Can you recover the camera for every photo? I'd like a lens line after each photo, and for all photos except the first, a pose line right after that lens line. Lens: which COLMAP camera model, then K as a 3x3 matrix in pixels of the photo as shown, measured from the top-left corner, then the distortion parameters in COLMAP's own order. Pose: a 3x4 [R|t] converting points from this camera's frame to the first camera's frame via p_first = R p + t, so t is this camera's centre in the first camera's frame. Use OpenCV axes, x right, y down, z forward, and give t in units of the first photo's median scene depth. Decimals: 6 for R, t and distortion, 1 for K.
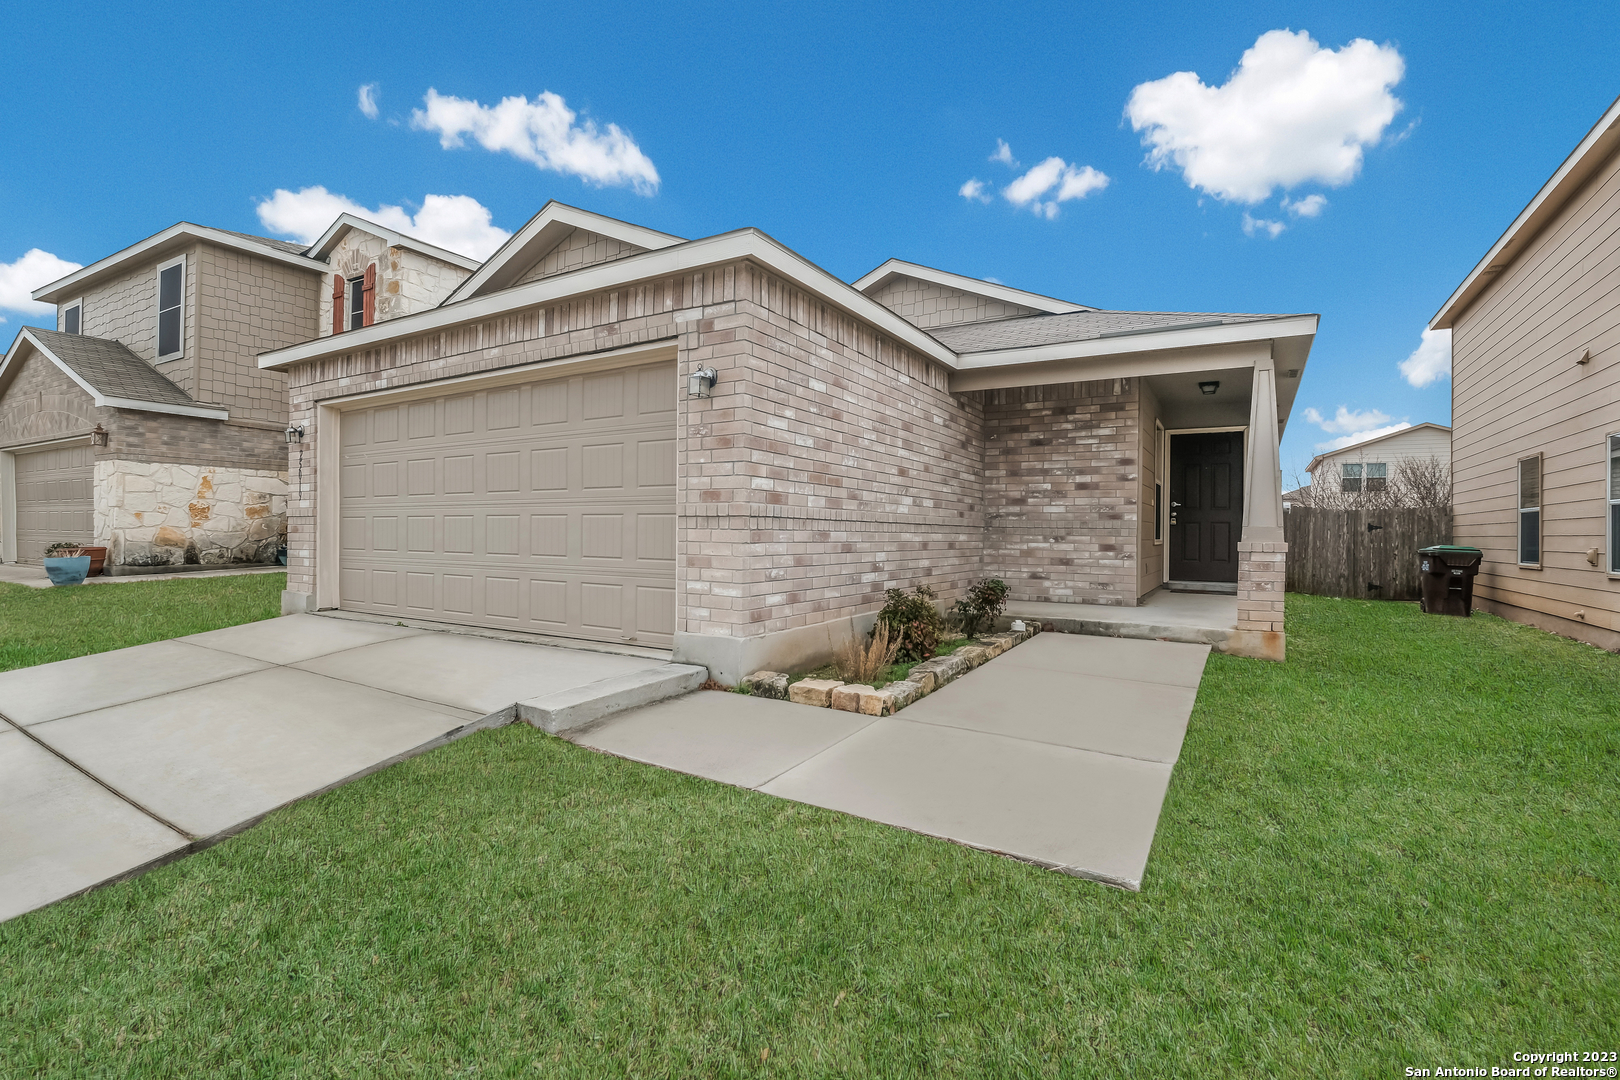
lens RADIAL K [[701.2, 0, 813.6], [0, 701.2, 530.6], [0, 0, 1]] dist [-0.002481, -0.000339]
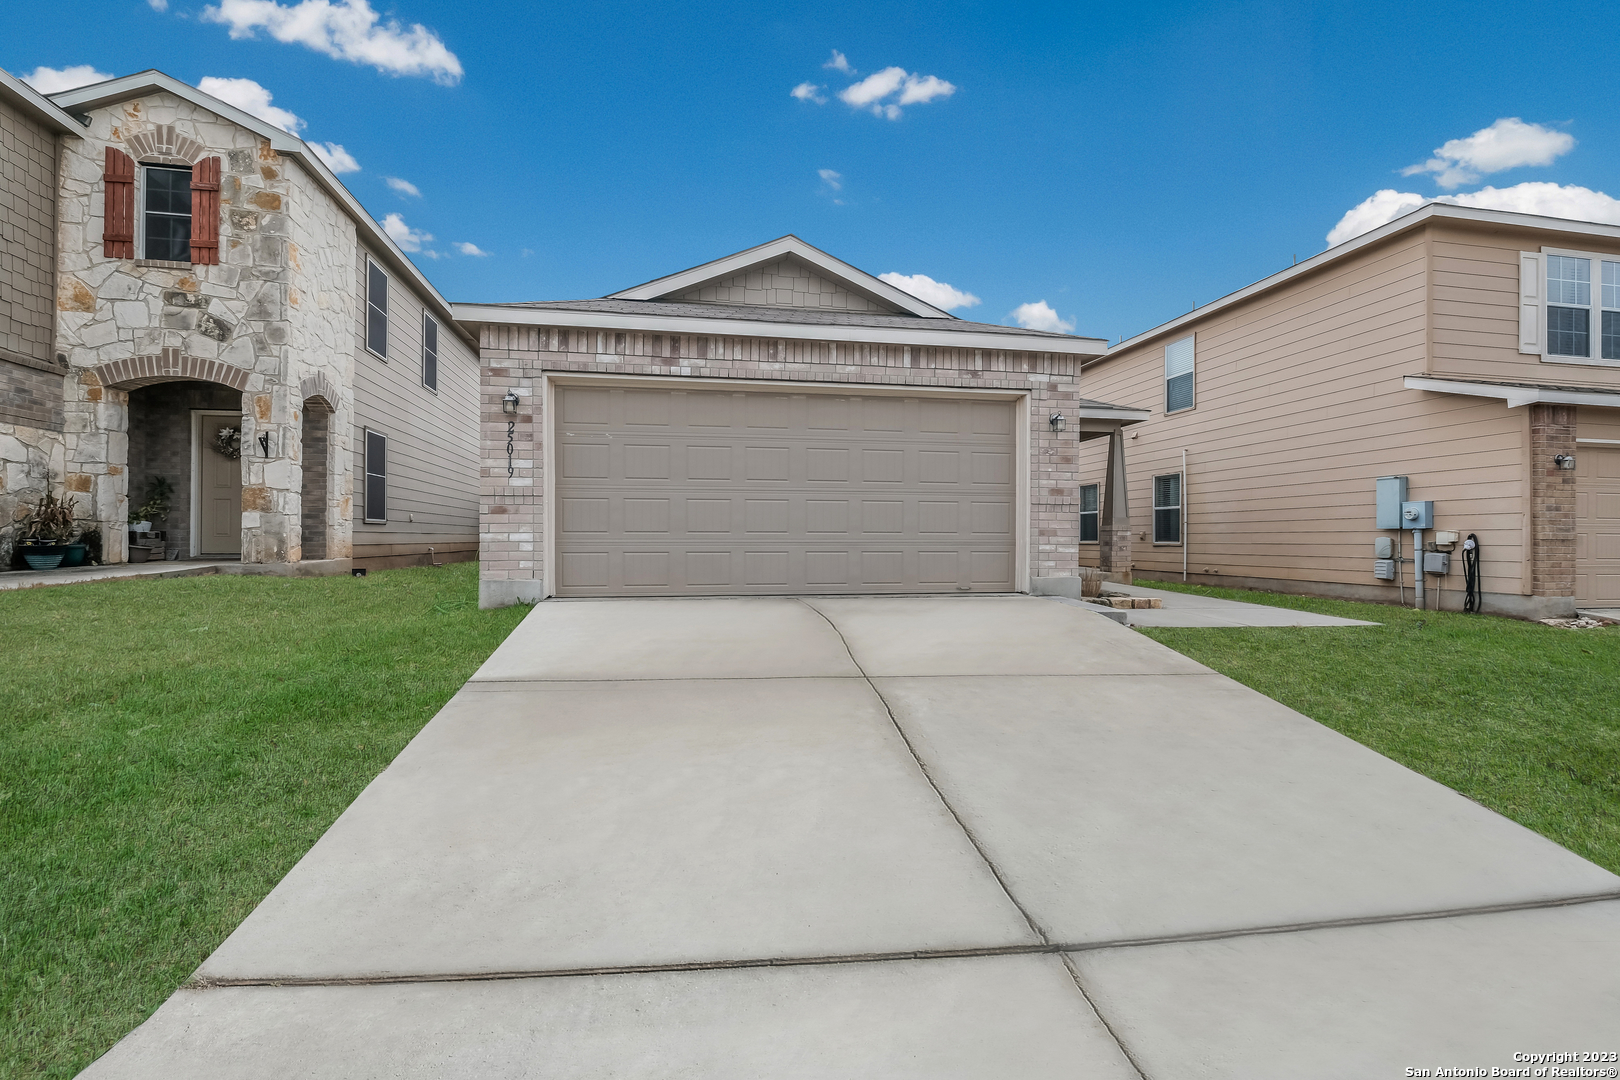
lens RADIAL K [[679.6, 0, 799.1], [0, 679.6, 534.0], [0, 0, 1]] dist [-0.009175, 0.000111]
pose [[0.773961, -0.003007, 0.633226, -1.238490], [0.001652, 0.999995, 0.002730, 0.033235], [-0.633231, -0.001067, 0.773962, 0.119423]]
